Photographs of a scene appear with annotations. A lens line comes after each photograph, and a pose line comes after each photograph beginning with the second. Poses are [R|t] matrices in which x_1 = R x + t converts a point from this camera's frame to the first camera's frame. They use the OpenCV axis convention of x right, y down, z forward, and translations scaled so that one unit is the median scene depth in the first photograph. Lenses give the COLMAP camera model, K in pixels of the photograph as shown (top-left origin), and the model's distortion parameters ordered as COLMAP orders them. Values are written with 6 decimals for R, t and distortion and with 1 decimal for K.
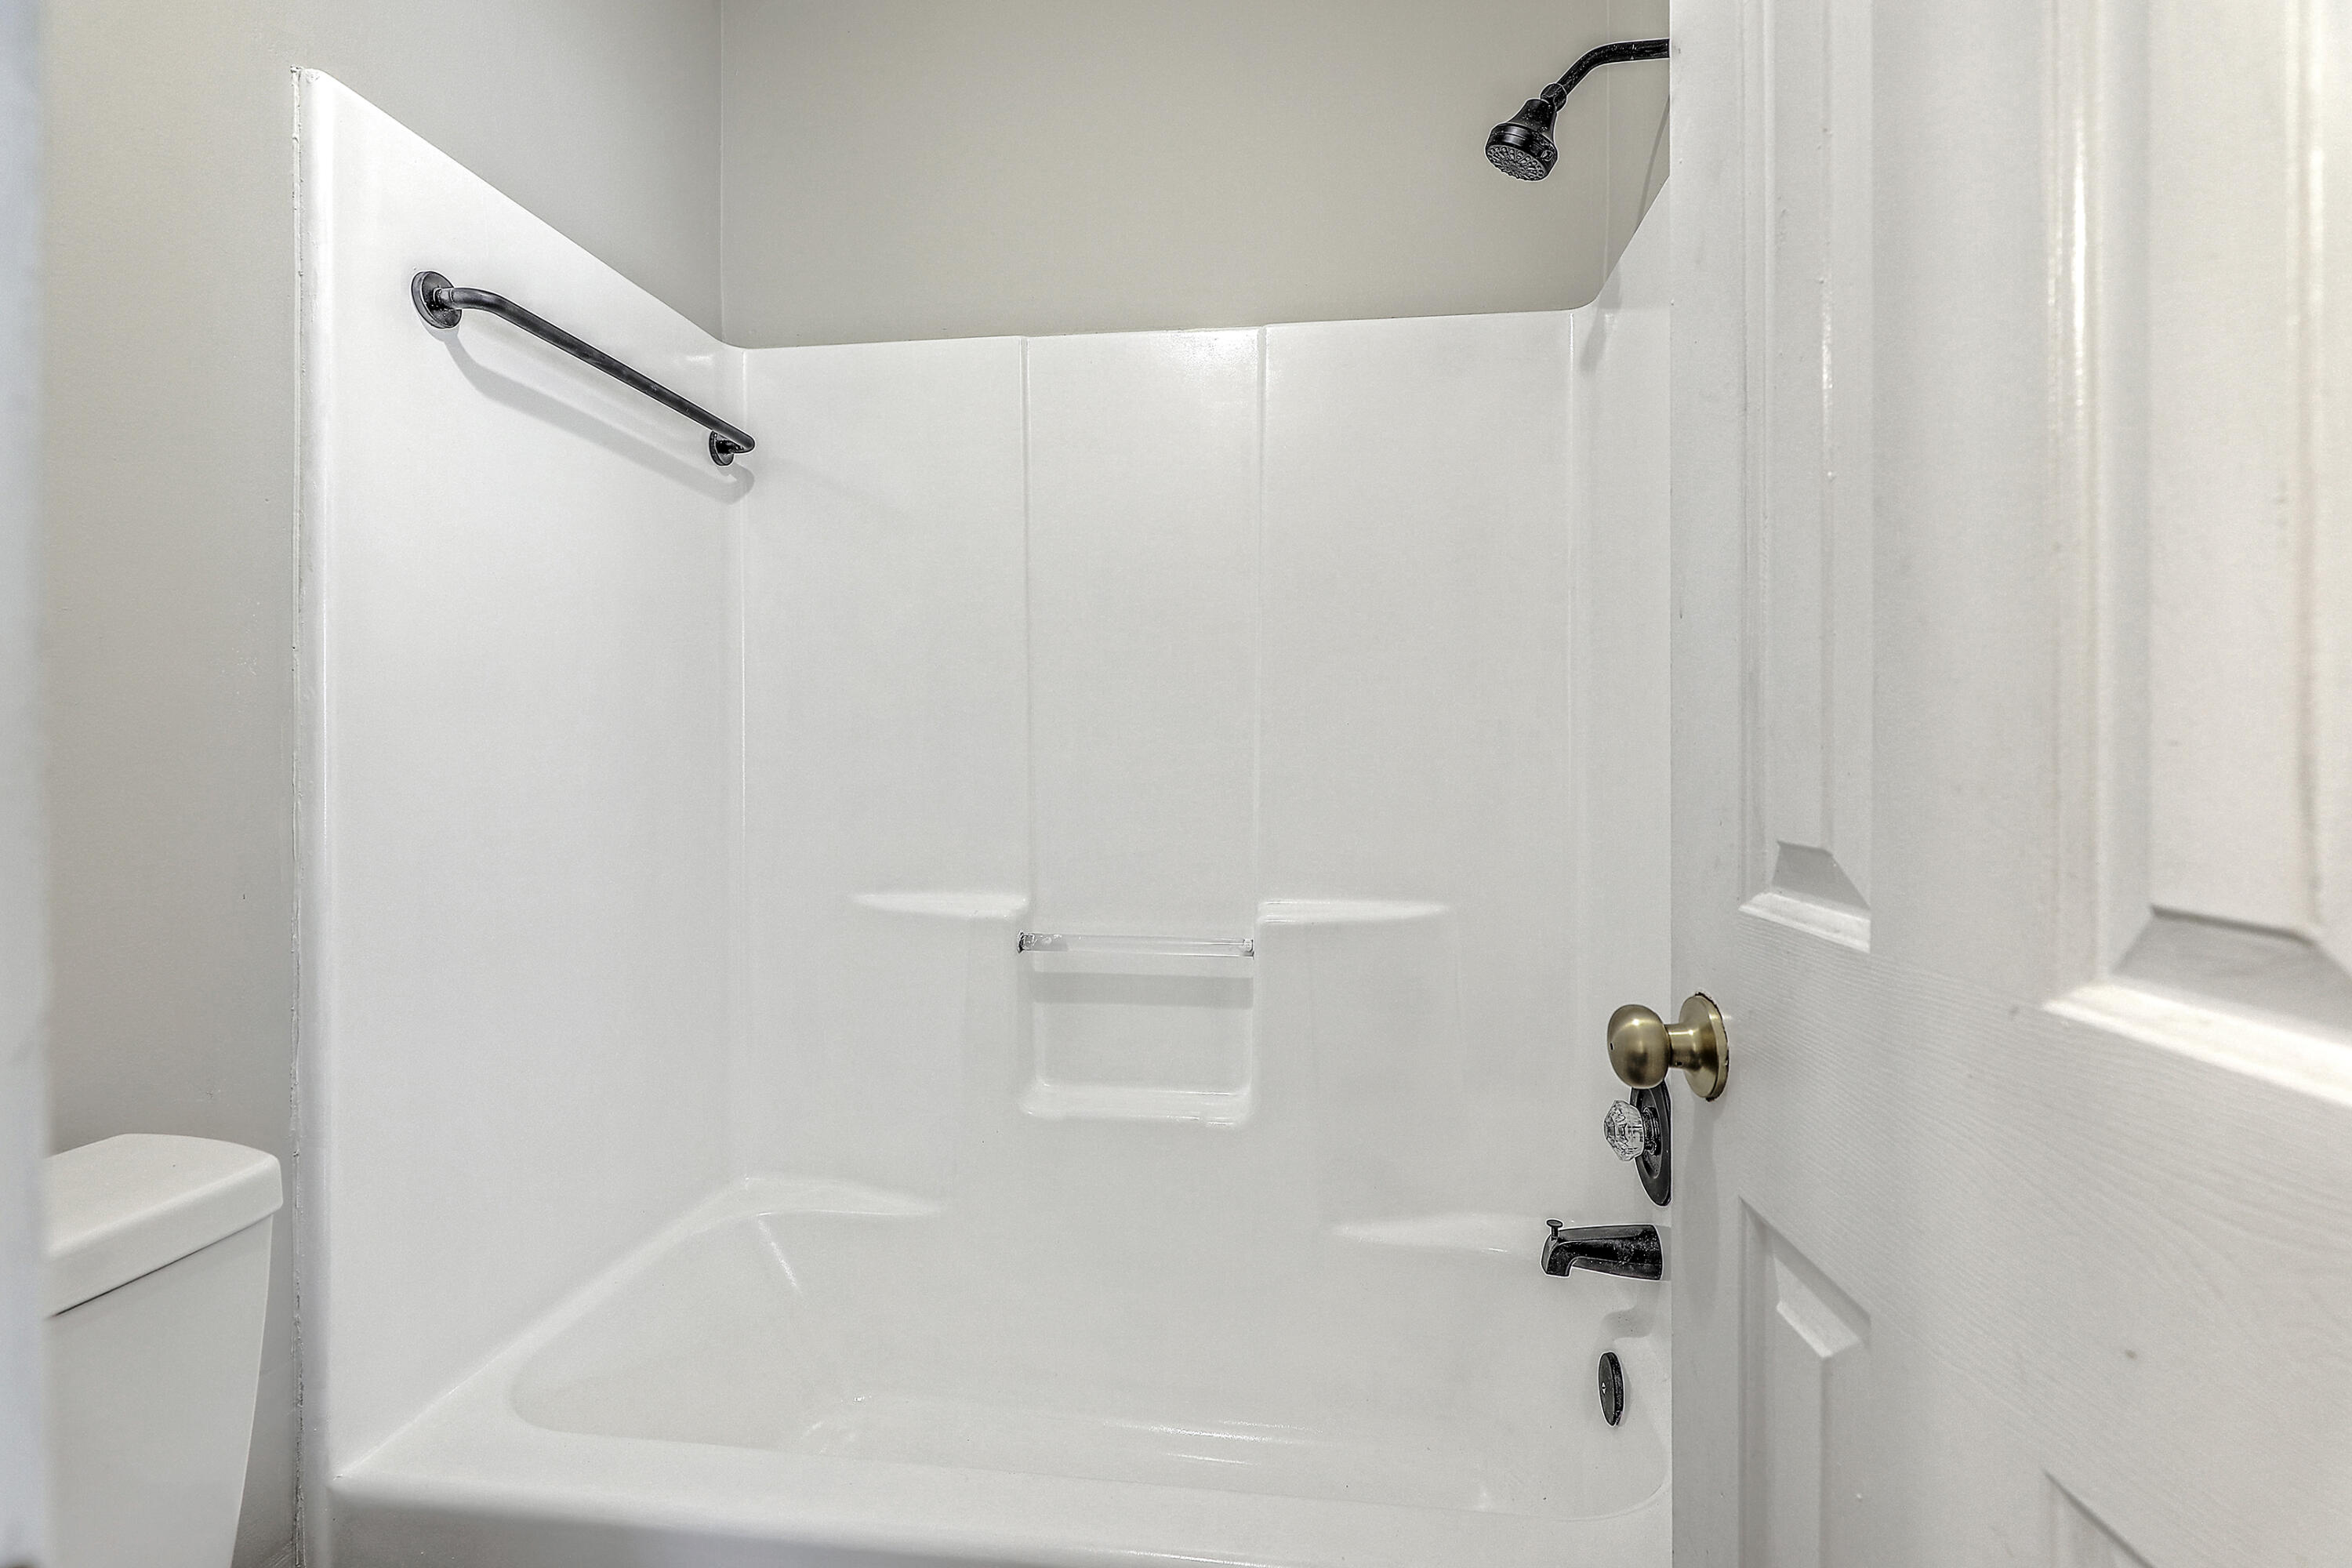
lens RADIAL K [[1060.2, 0, 1169.9], [0, 1060.2, 774.3], [0, 0, 1]] dist [0.000120, 0.000557]
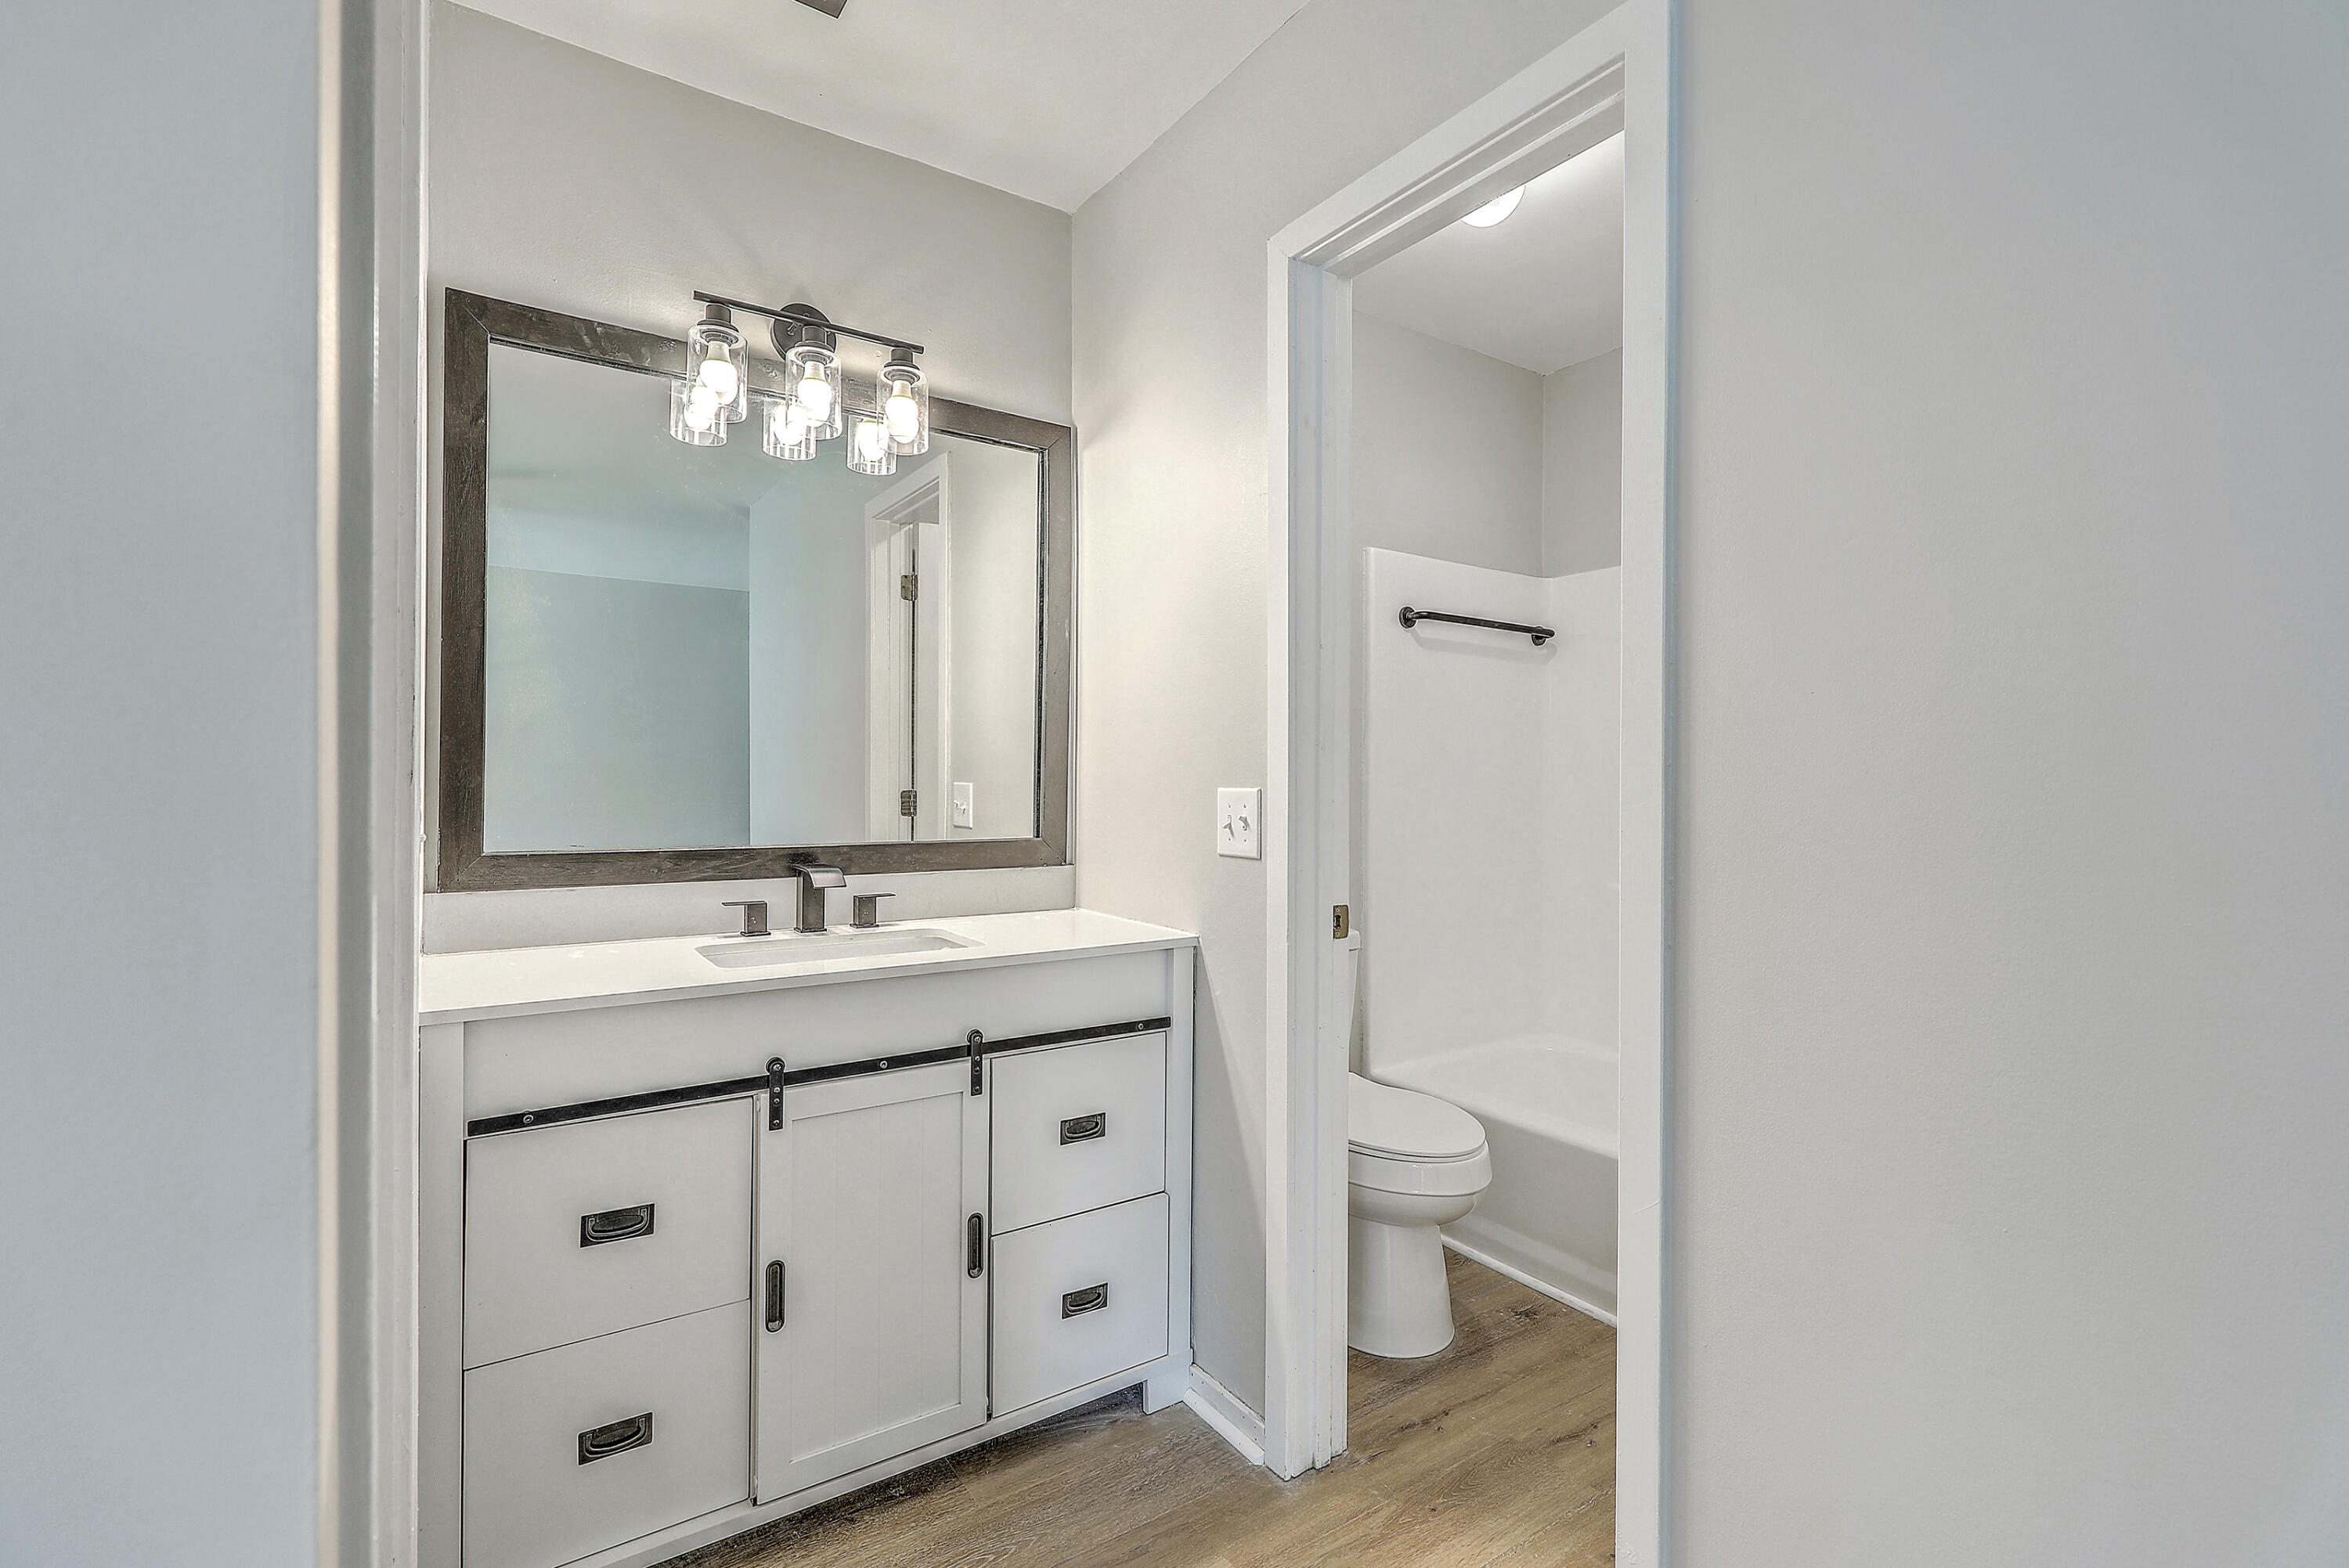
lens RADIAL K [[1058.7, 0, 1173.3], [0, 1058.7, 782.7], [0, 0, 1]] dist [0.000120, 0.000557]
pose [[0.674613, 0.000097, -0.738172, 0.703451], [-0.008612, 0.999933, -0.007739, -0.046009], [0.738121, 0.011578, 0.674569, -0.981537]]
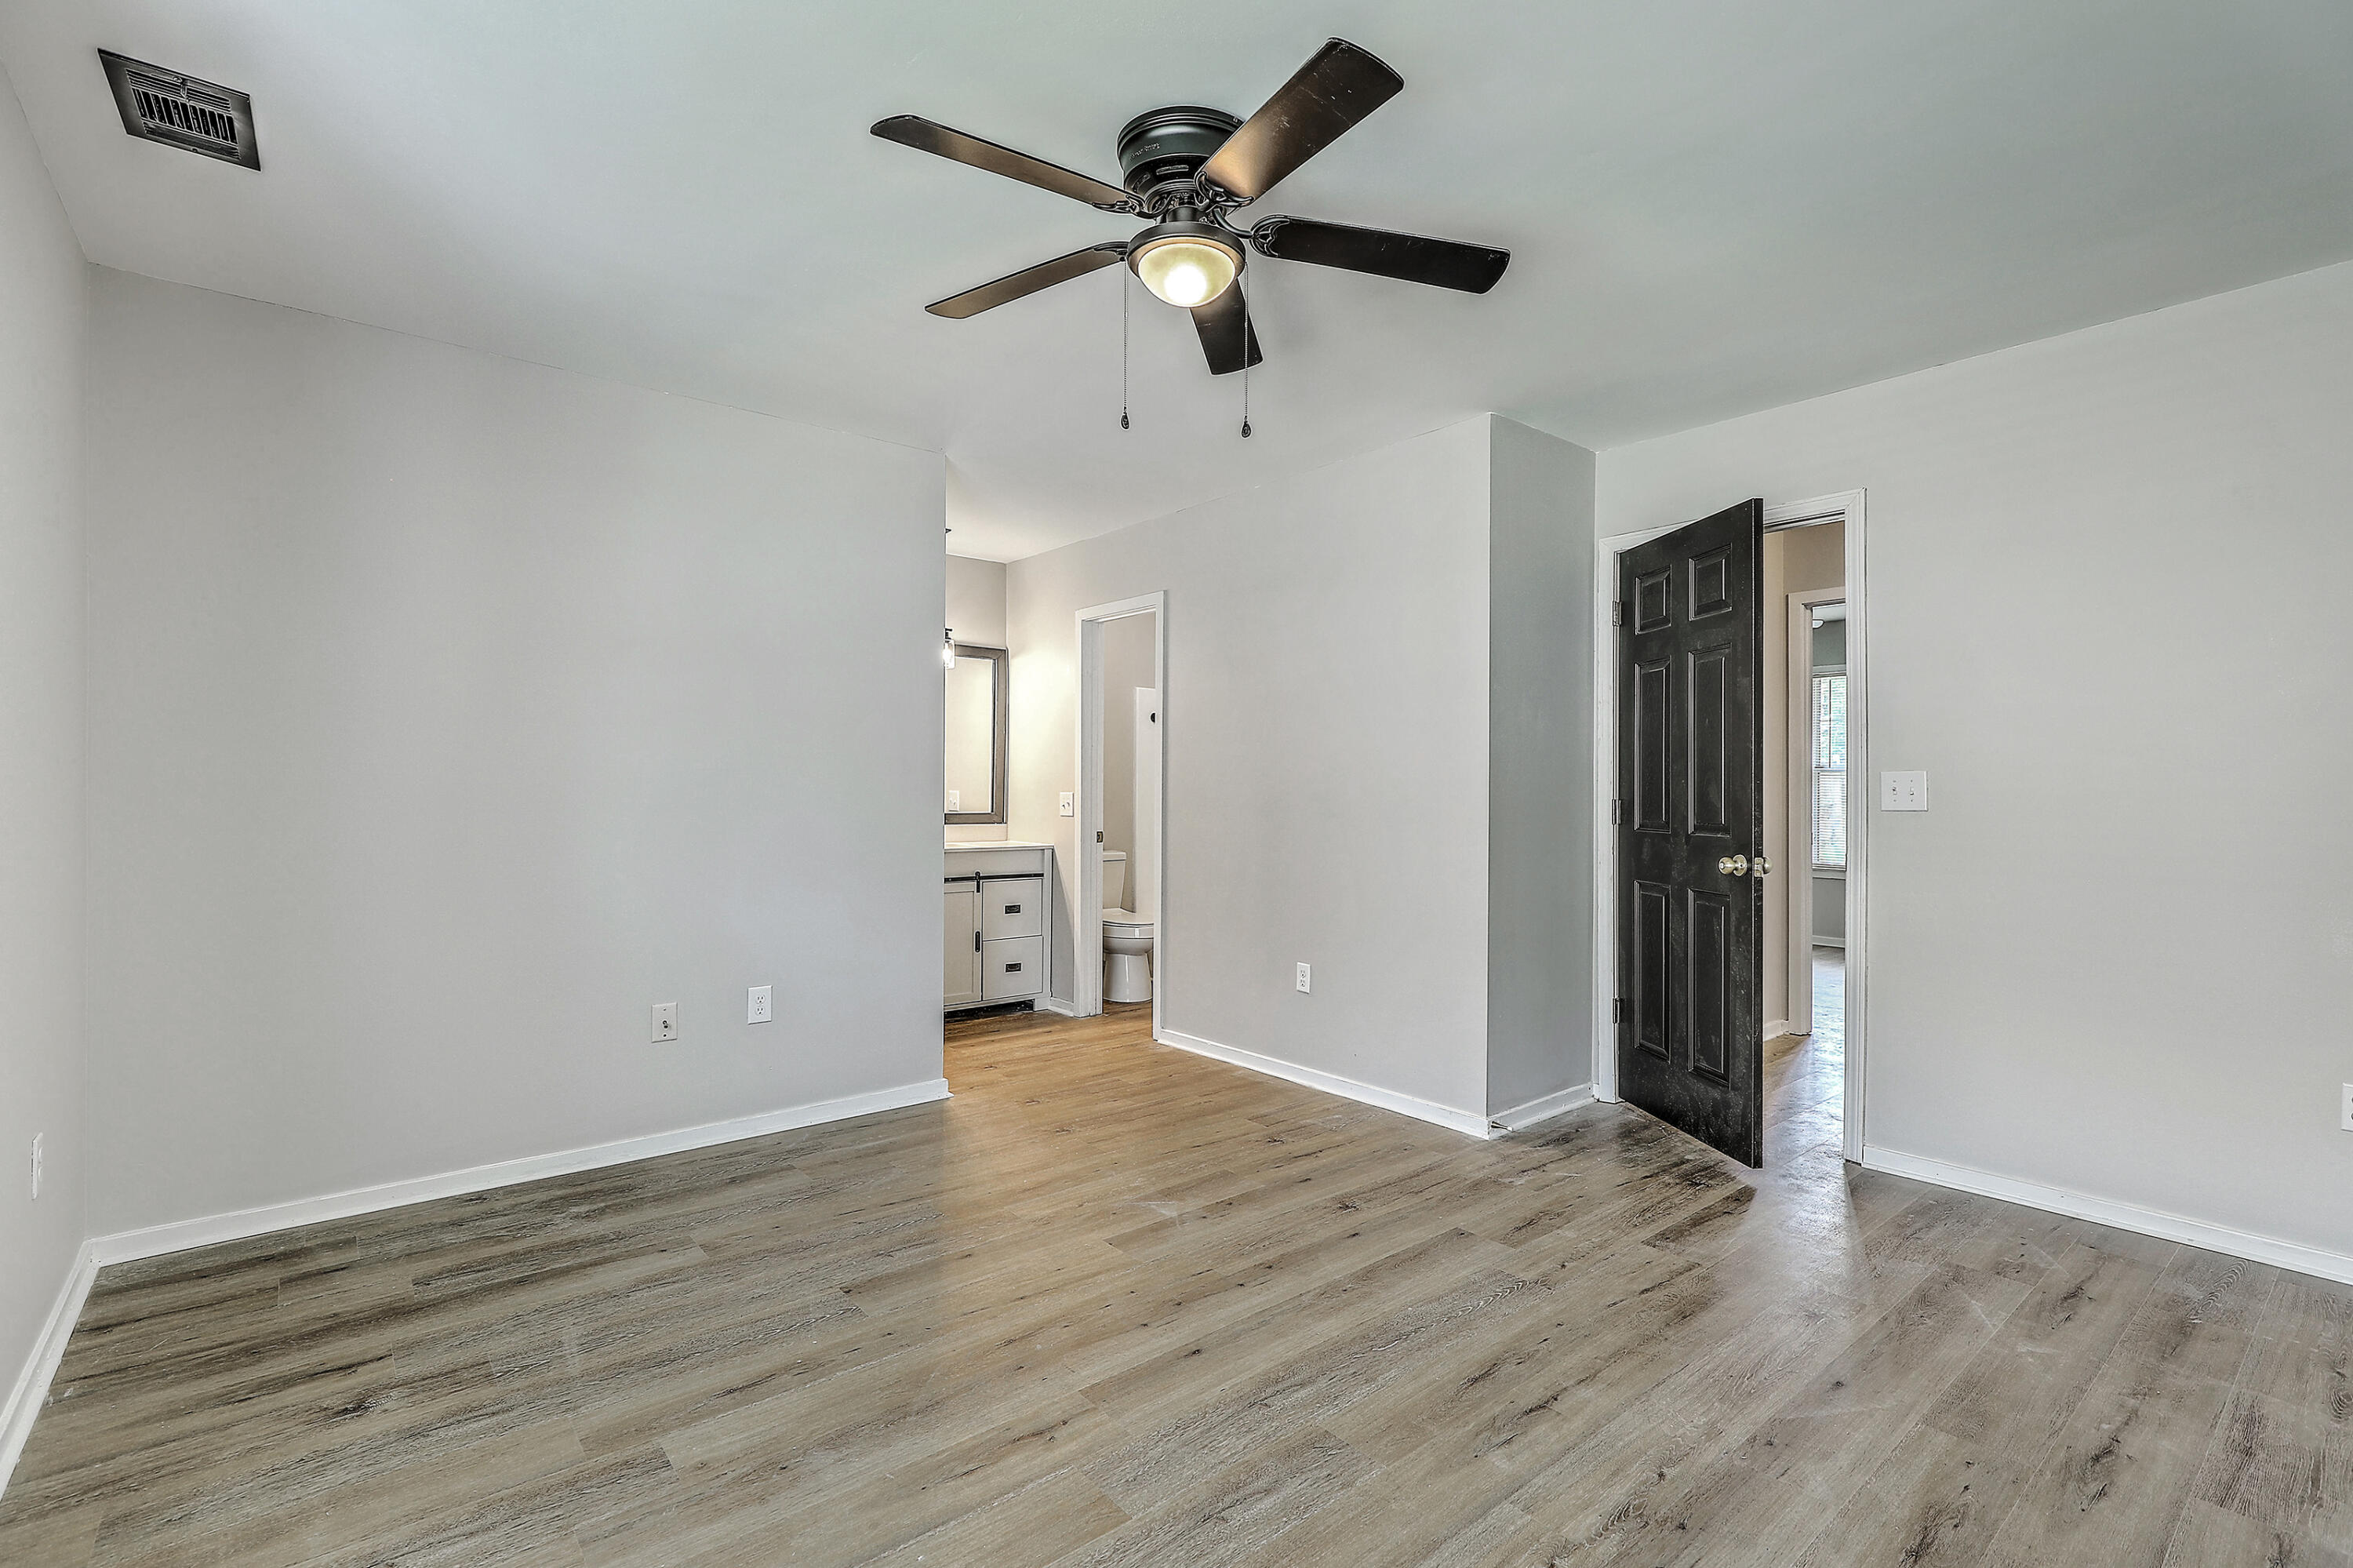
lens RADIAL K [[1060.7, 0, 1167.5], [0, 1060.7, 785.9], [0, 0, 1]] dist [0.000120, 0.000557]
pose [[0.735898, 0.005378, -0.677071, 3.840793], [-0.012330, 0.999909, -0.005459, -0.063758], [0.676980, 0.012365, 0.735898, -3.605577]]
